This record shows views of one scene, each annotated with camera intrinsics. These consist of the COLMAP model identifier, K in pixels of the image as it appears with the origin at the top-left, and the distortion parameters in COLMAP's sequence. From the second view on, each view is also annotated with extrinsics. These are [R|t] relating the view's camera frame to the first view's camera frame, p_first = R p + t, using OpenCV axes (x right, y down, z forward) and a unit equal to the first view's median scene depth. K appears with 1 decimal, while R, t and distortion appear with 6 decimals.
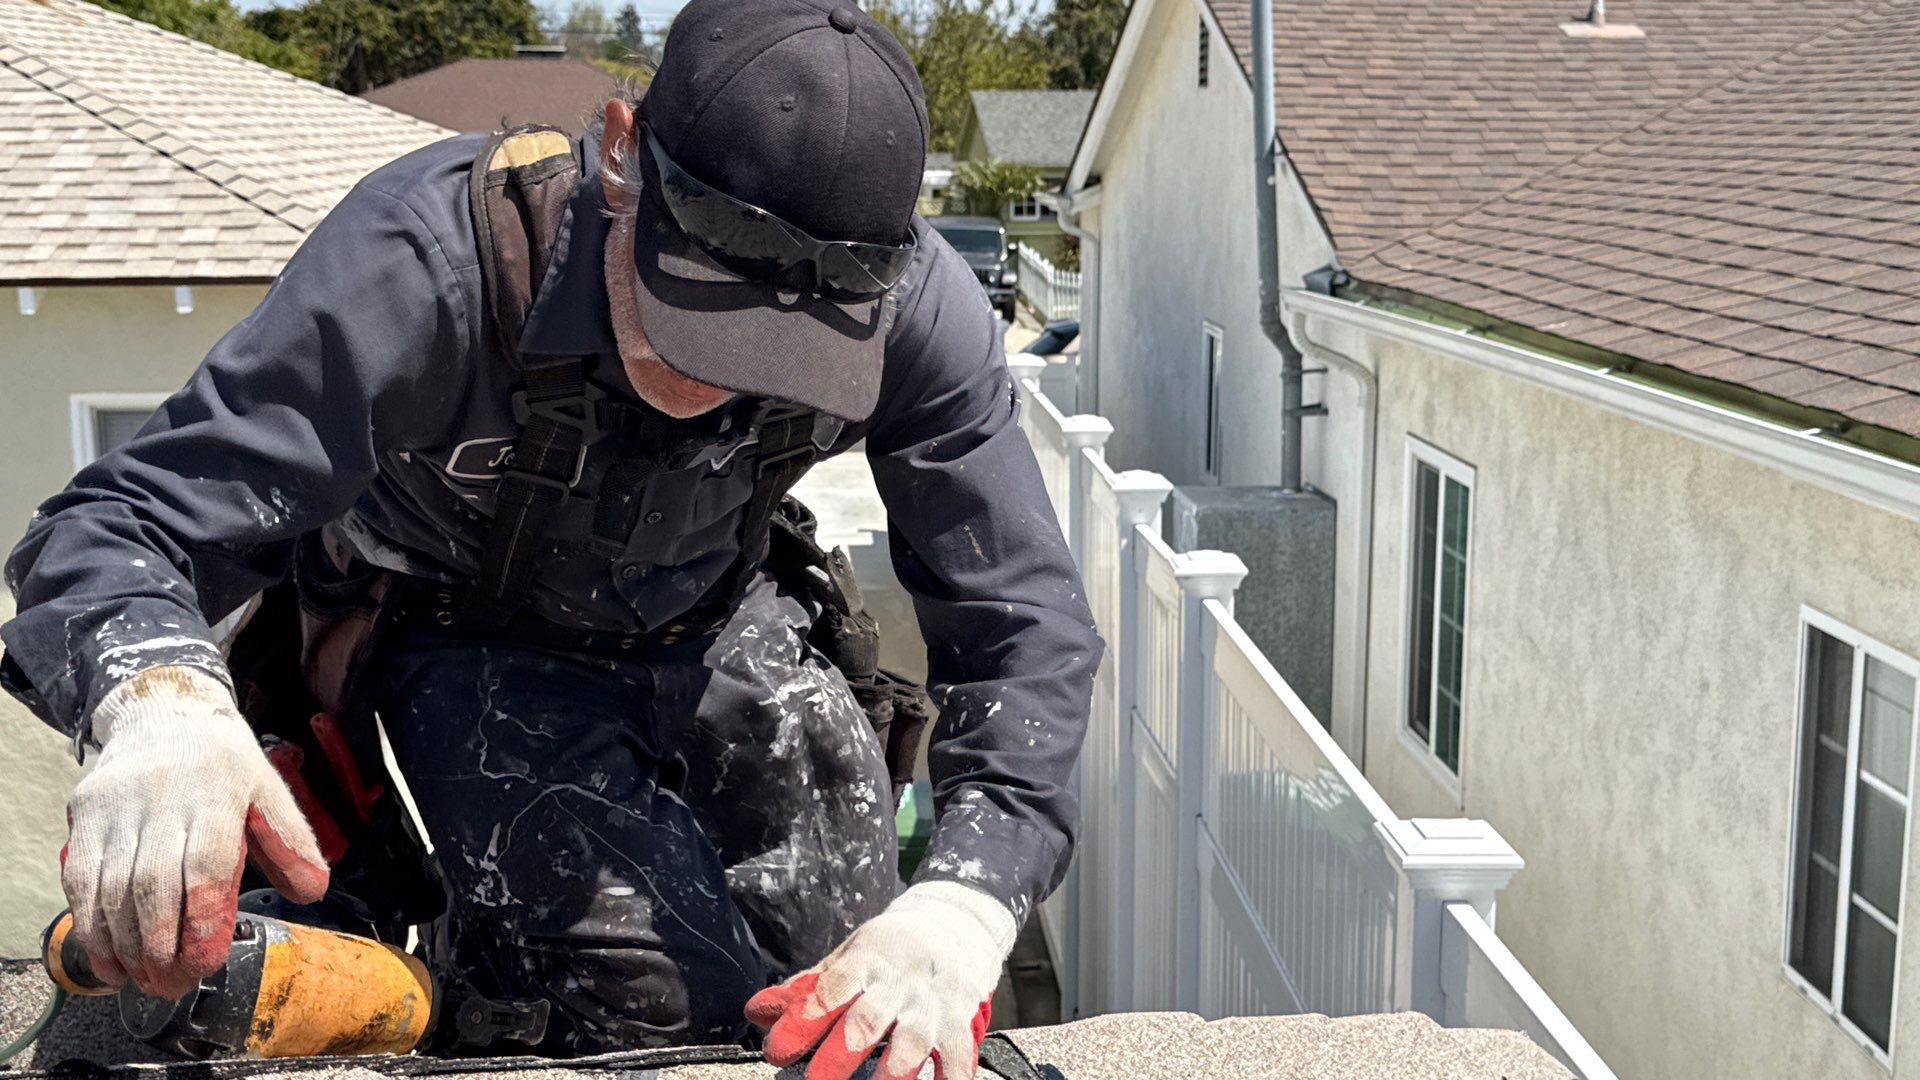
lens RADIAL K [[2264.2, 0, 928.2], [0, 2264.2, 568.3], [0, 0, 1]] dist [0.122899, 0.000000]
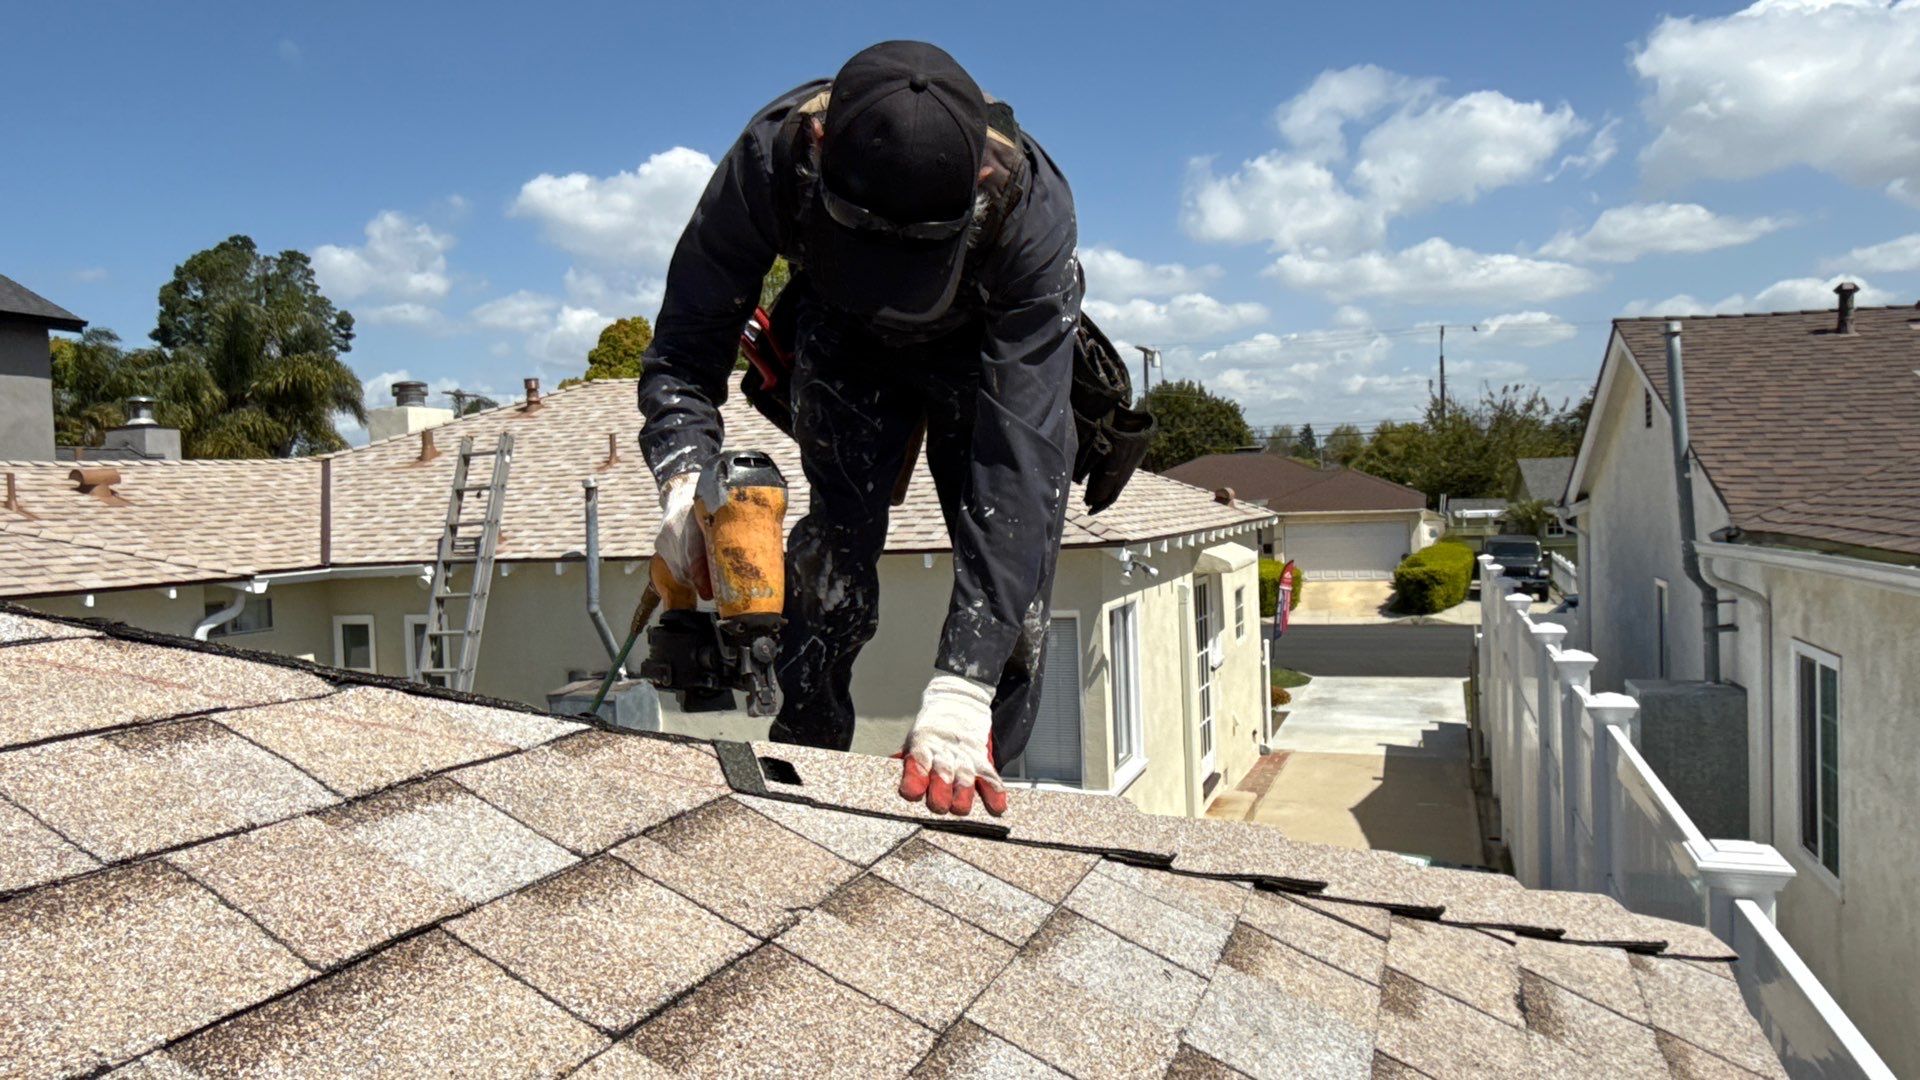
lens RADIAL K [[1330.5, 0, 950.5], [0, 1330.5, 551.1], [0, 0, 1]] dist [0.003886, -0.007355]
pose [[0.924282, -0.014402, -0.381438, 0.036999], [-0.043299, 0.988882, -0.142257, 0.027834], [0.379246, 0.148001, 0.913383, 0.016147]]
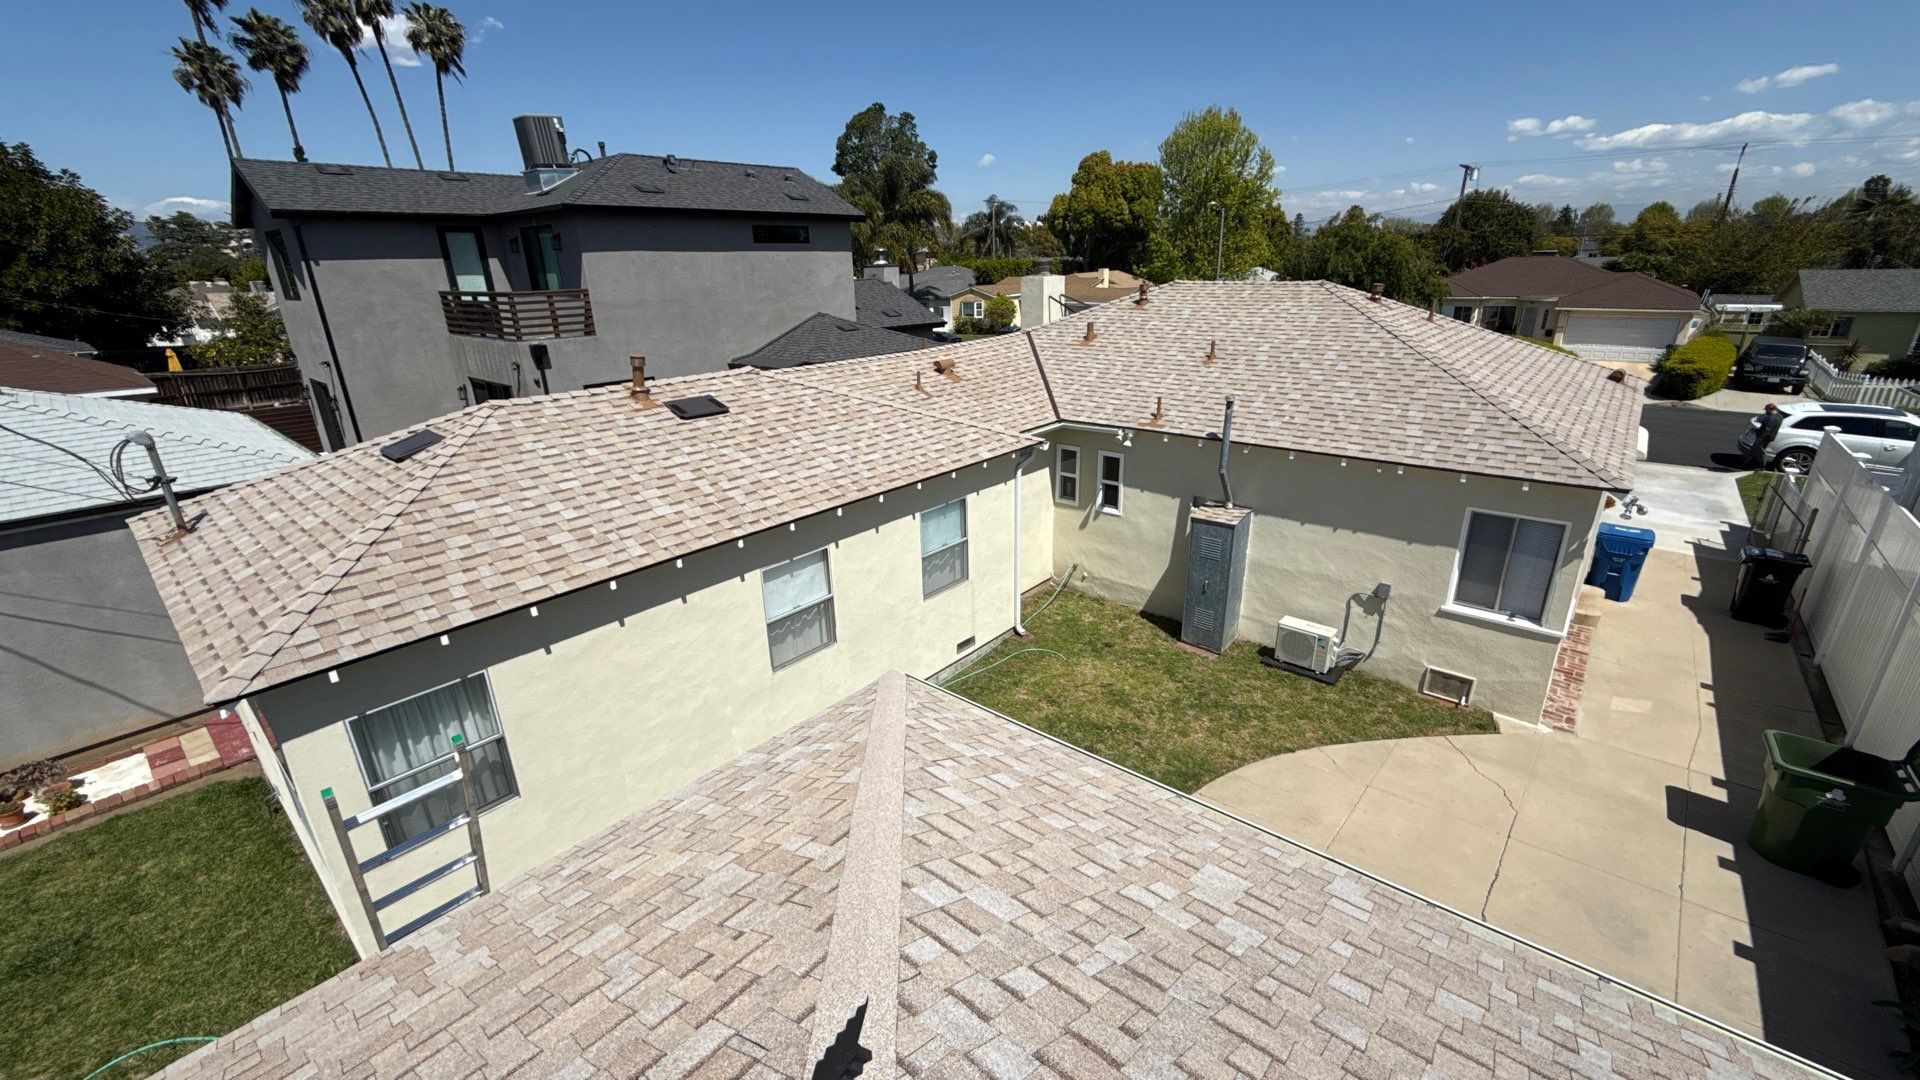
lens RADIAL K [[760.6, 0, 966.5], [0, 760.6, 543.6], [0, 0, 1]] dist [0.000552, 0.000410]
pose [[0.732418, 0.225640, -0.642379, -0.195446], [-0.115986, 0.971047, 0.208844, -0.152975], [0.670903, -0.078454, 0.737383, -0.152637]]
